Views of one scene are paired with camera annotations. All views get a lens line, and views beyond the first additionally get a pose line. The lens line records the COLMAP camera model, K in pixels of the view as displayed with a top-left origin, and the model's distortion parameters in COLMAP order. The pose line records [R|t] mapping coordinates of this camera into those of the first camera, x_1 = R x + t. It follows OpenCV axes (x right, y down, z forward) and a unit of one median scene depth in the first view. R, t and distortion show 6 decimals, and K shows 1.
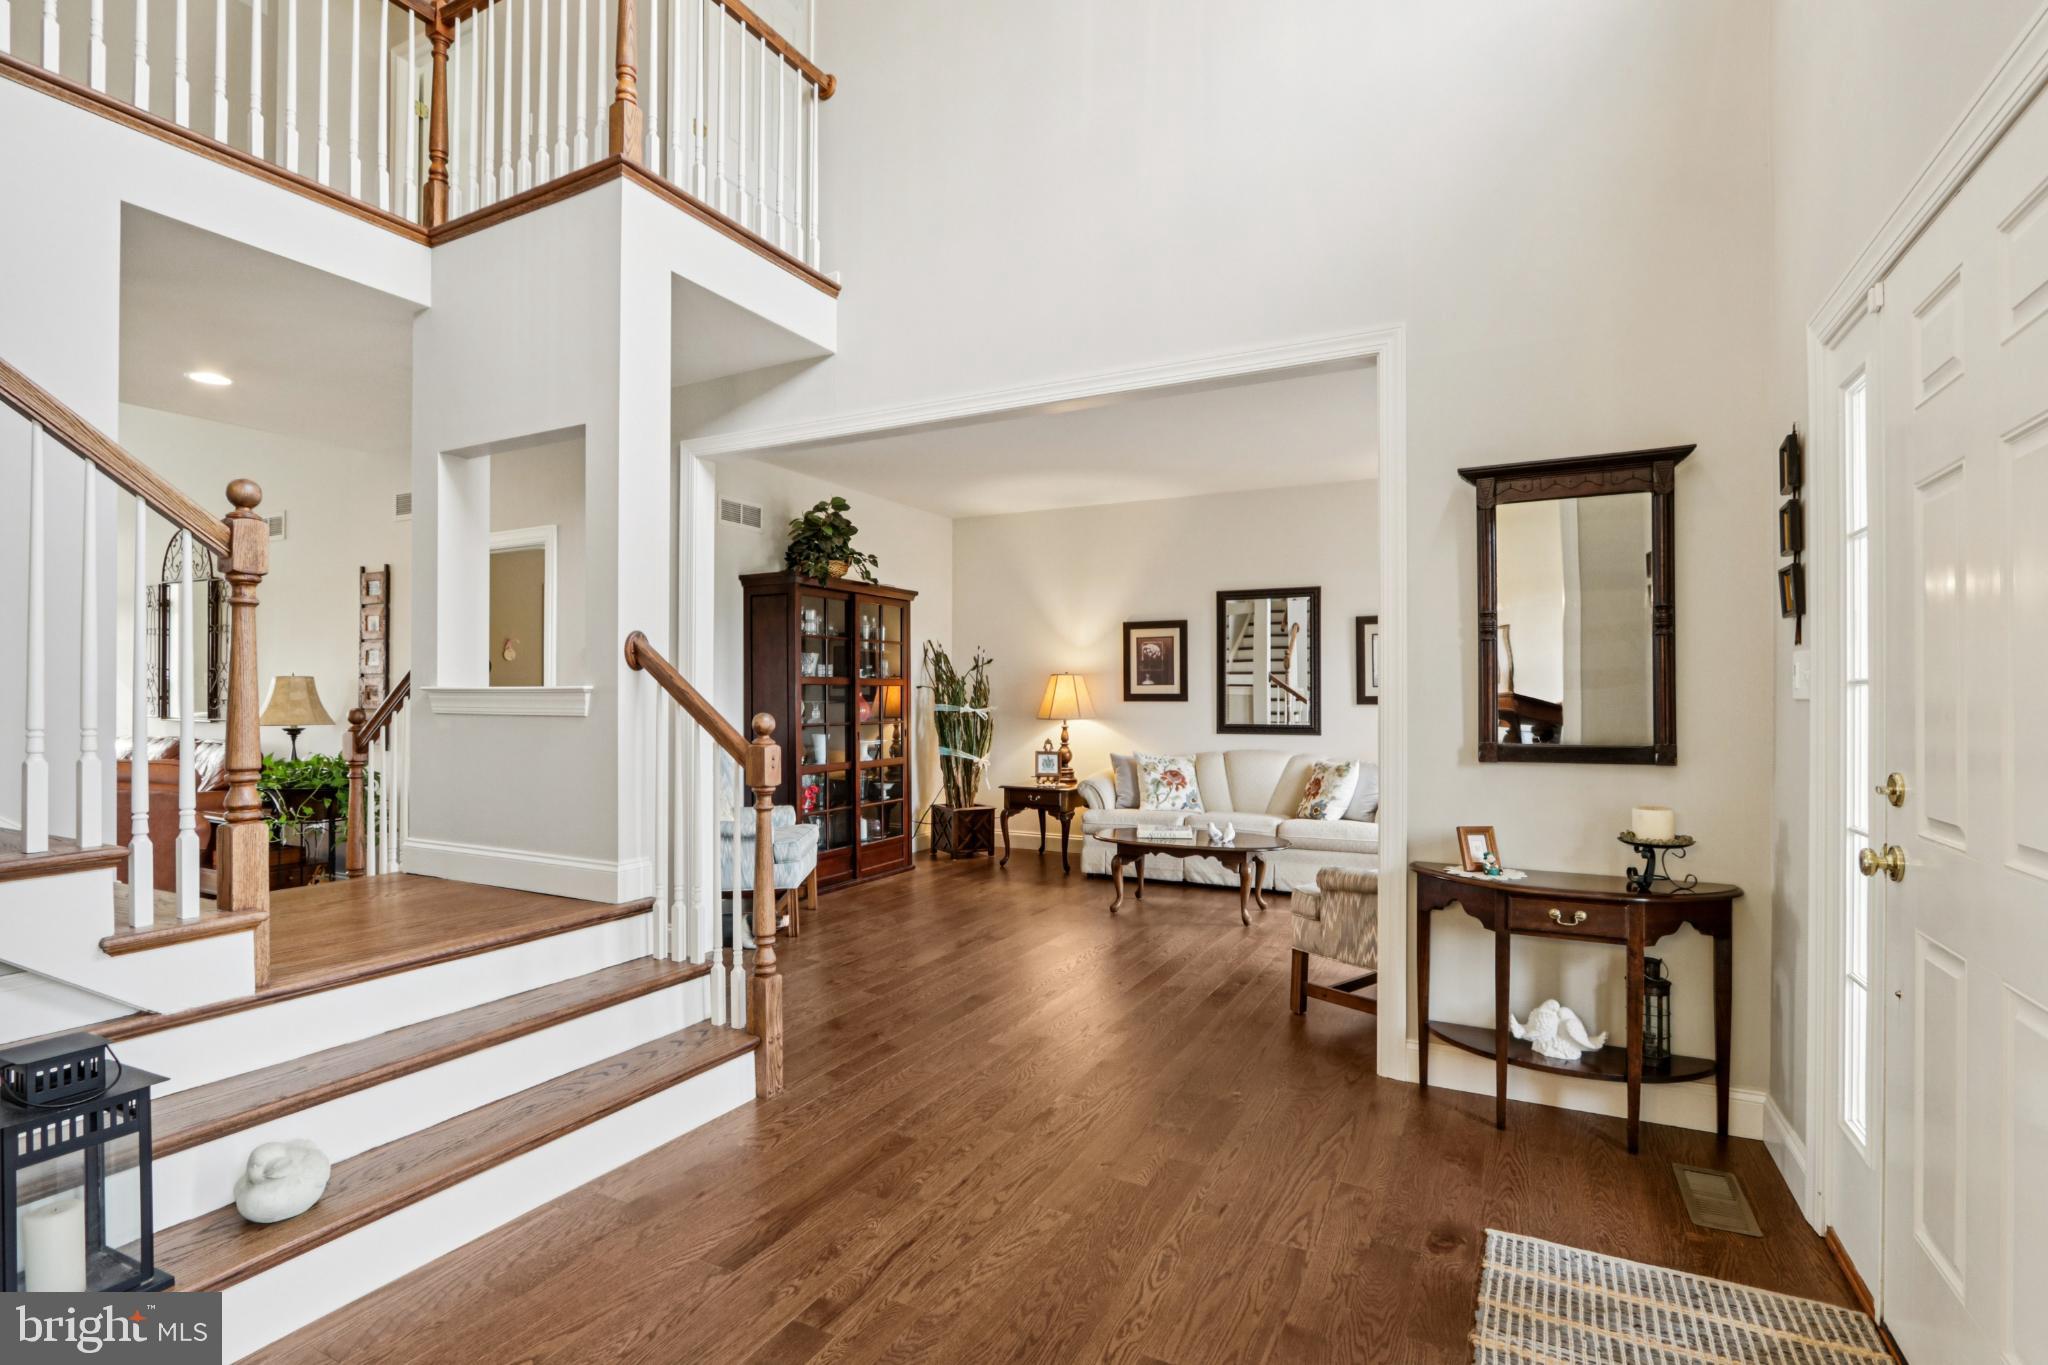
lens RADIAL K [[952.9, 0, 1018.3], [0, 952.9, 688.0], [0, 0, 1]] dist [-0.018624, 0.000967]
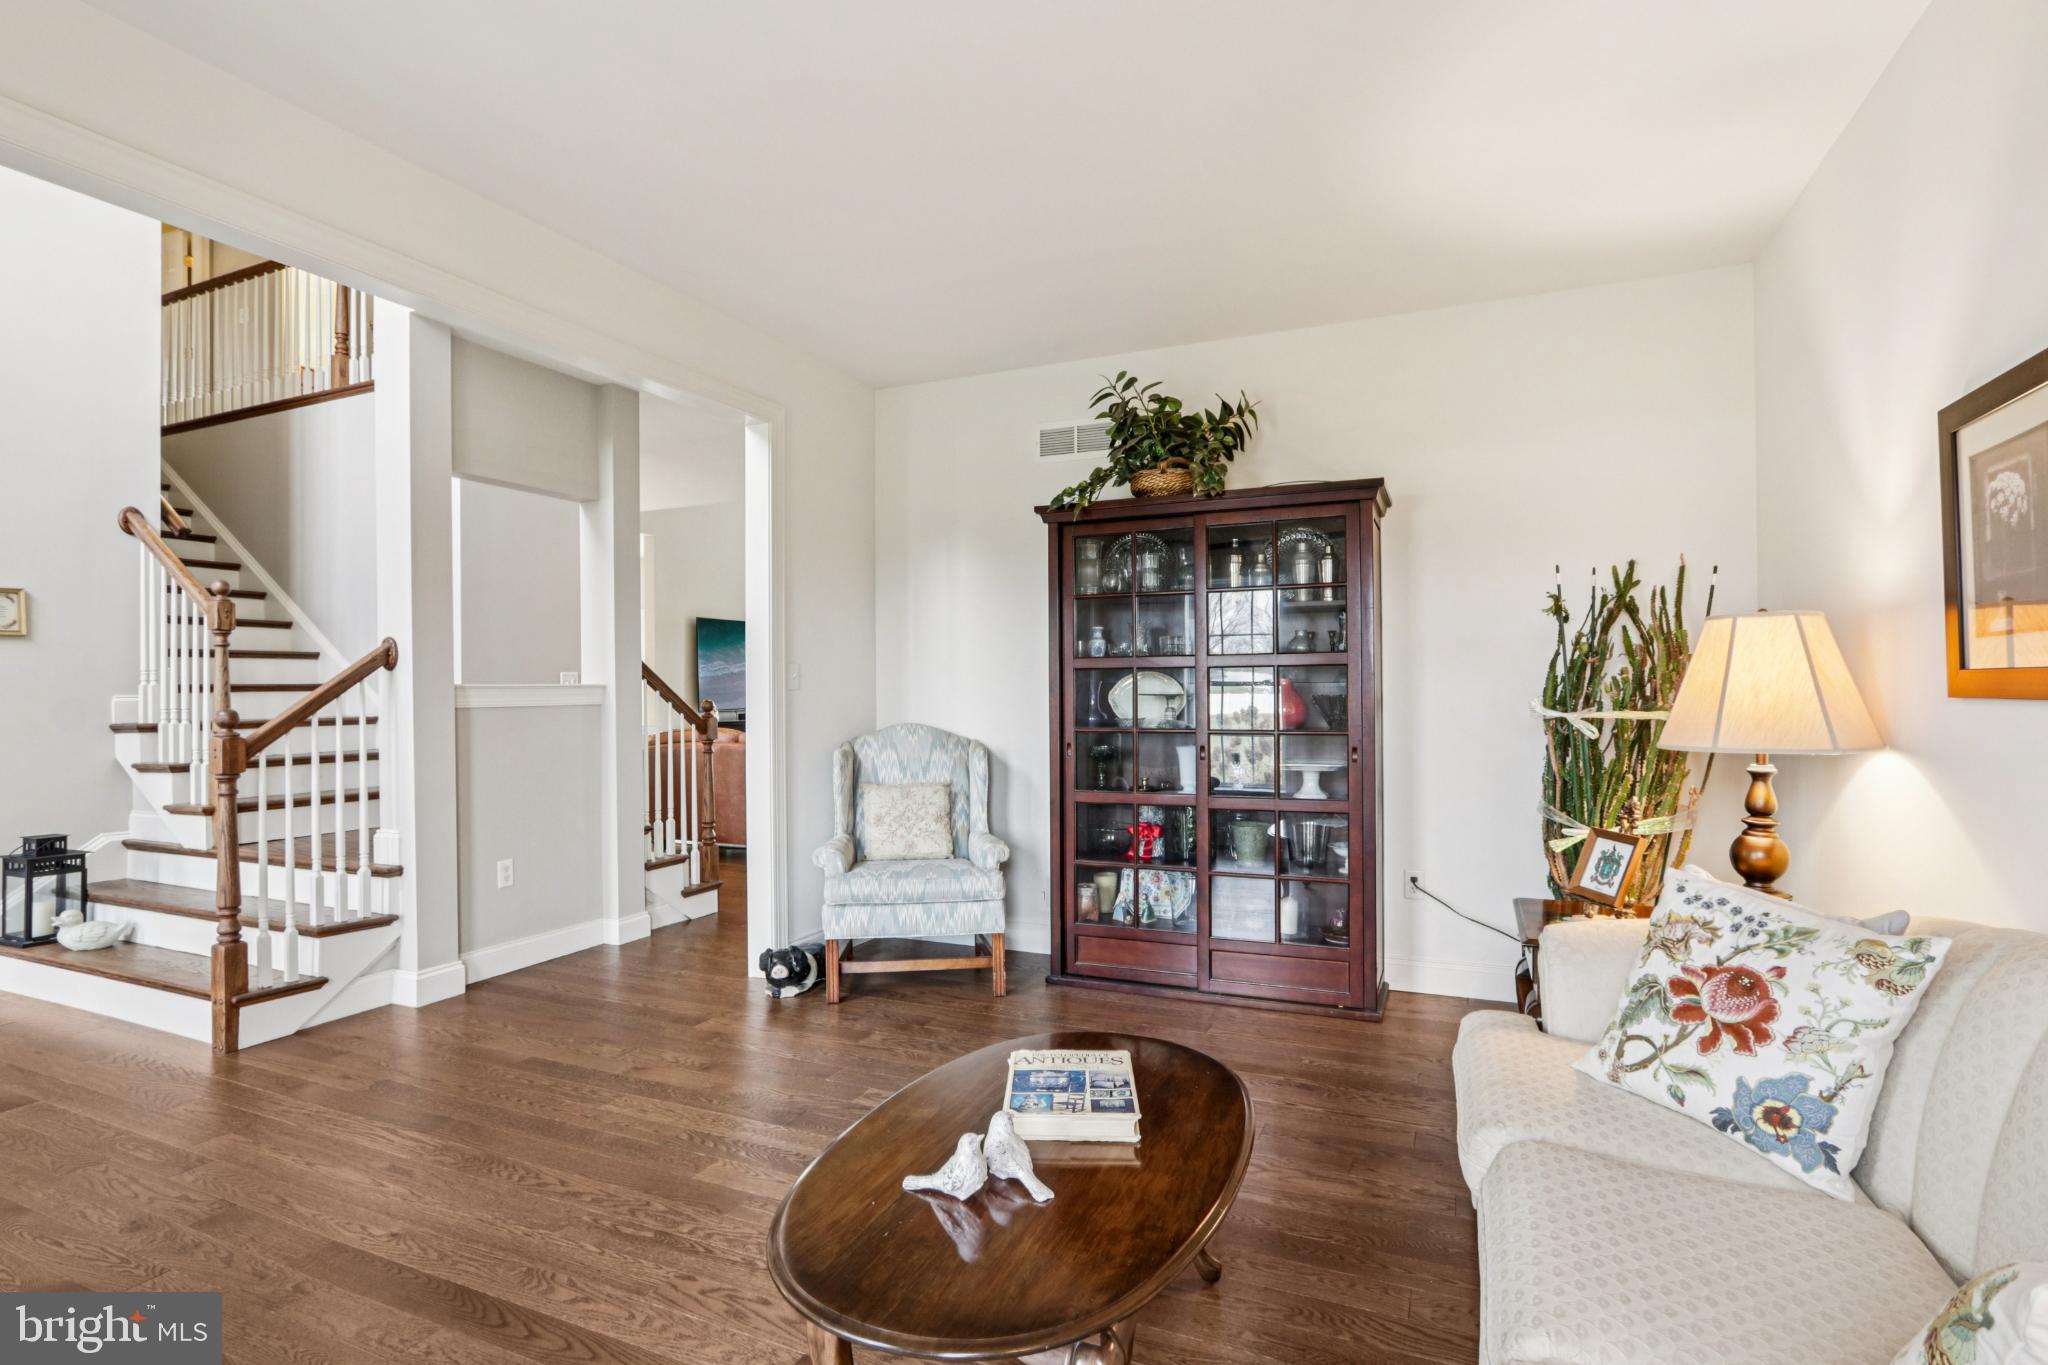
lens RADIAL K [[966.6, 0, 1024.2], [0, 966.6, 688.1], [0, 0, 1]] dist [-0.019049, 0.001693]
pose [[0.088092, -0.002098, -0.996110, 0.453110], [0.016933, 0.999856, -0.000608, 0.009394], [0.995968, -0.016814, 0.088115, 0.892747]]
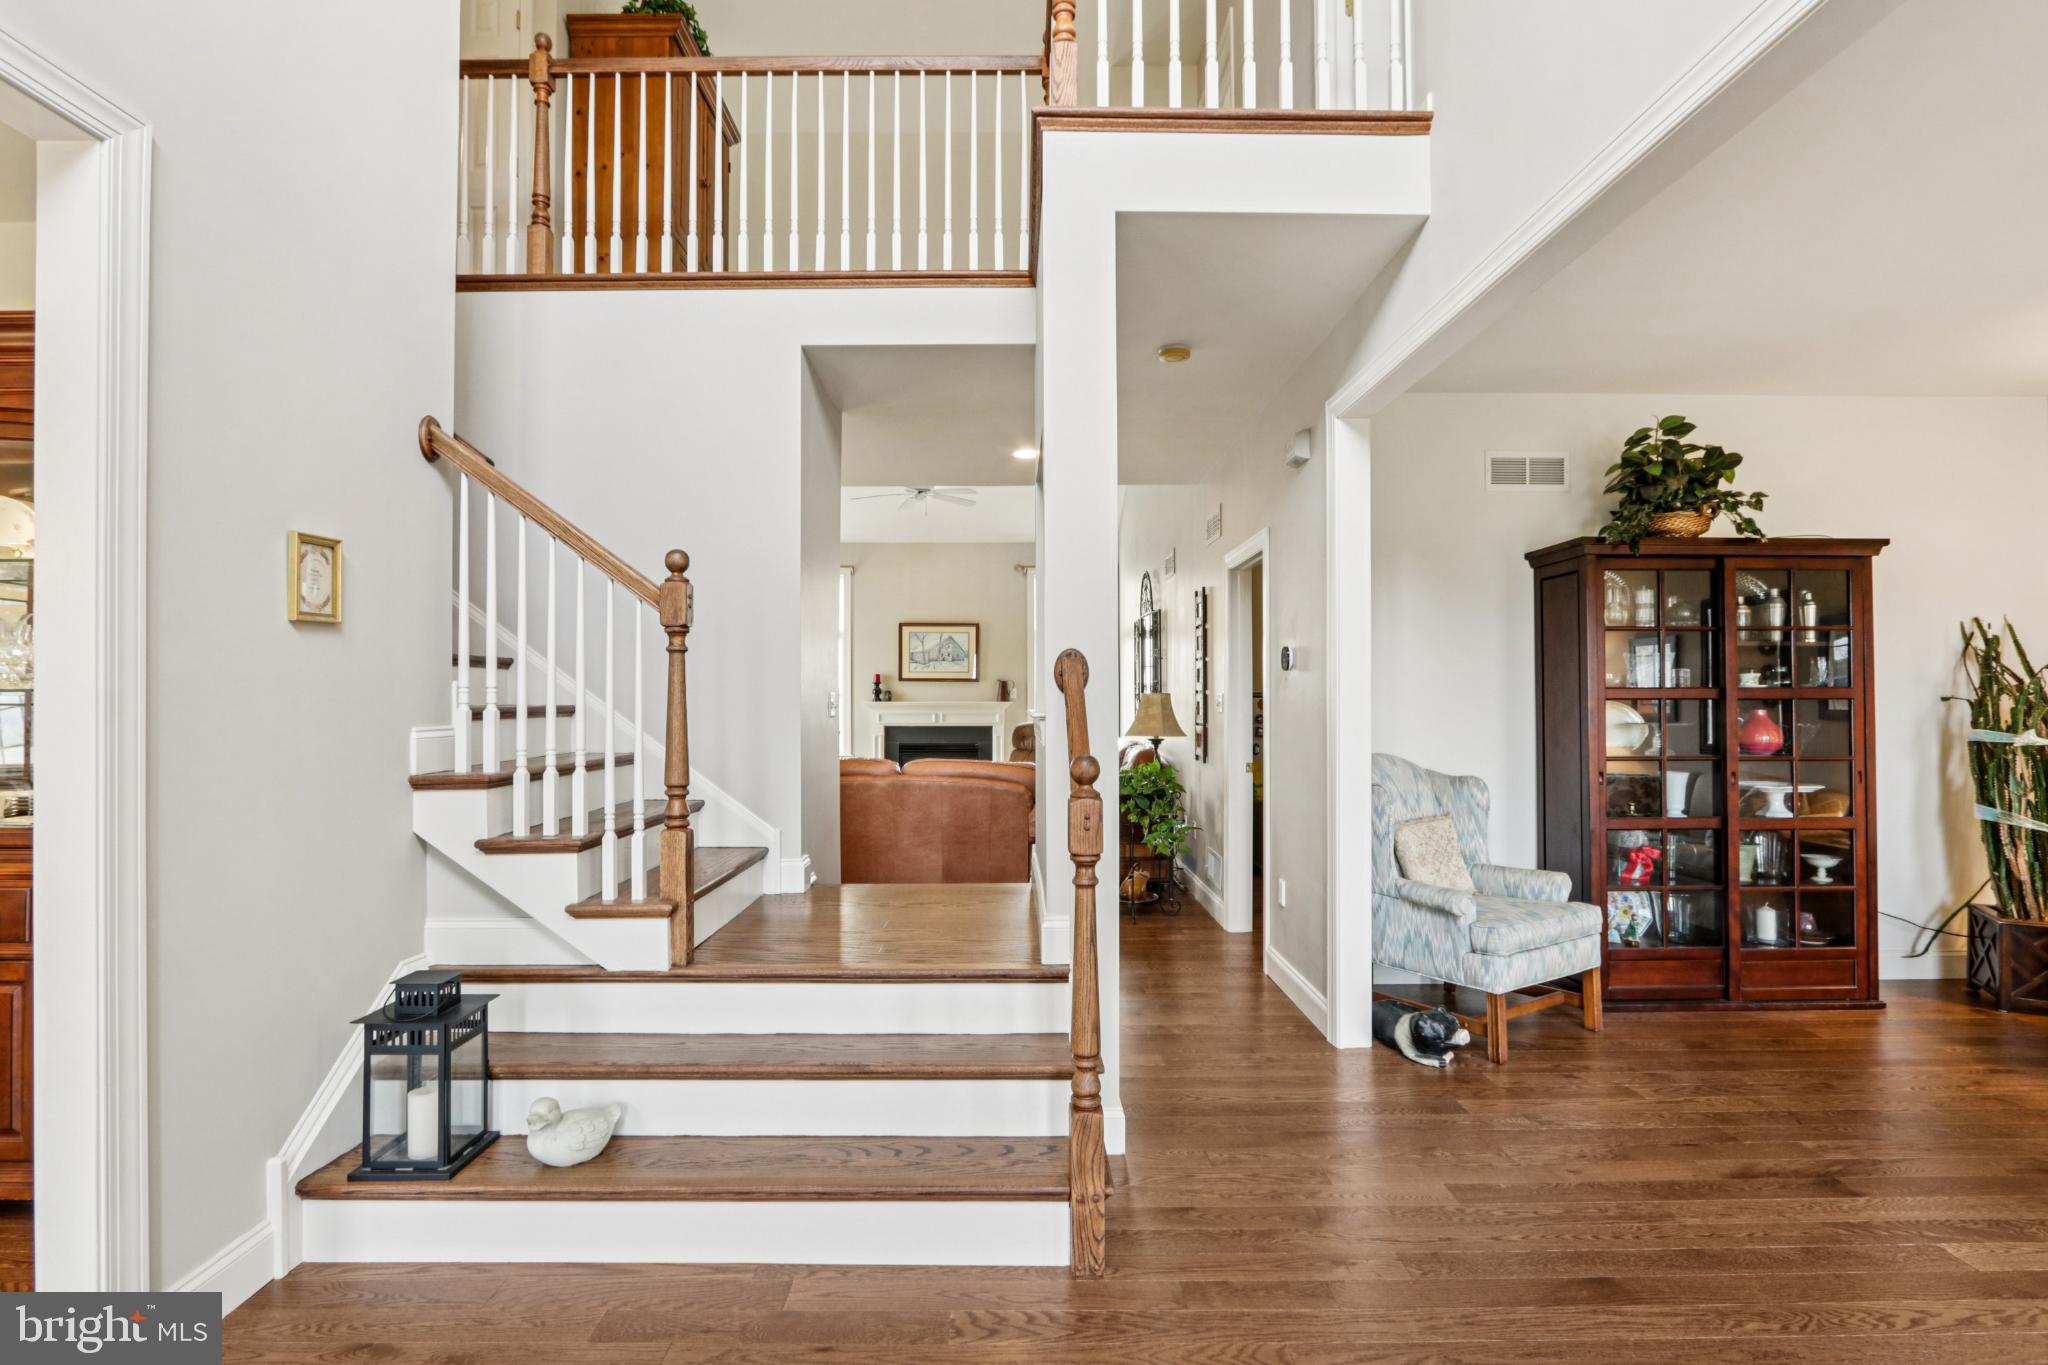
lens RADIAL K [[966.6, 0, 1024.2], [0, 966.6, 688.1], [0, 0, 1]] dist [-0.019049, 0.001693]
pose [[0.476695, -0.011205, -0.878997, 0.182779], [0.008123, 0.999932, -0.008341, -0.009553], [0.879031, -0.003164, 0.476753, 0.291374]]
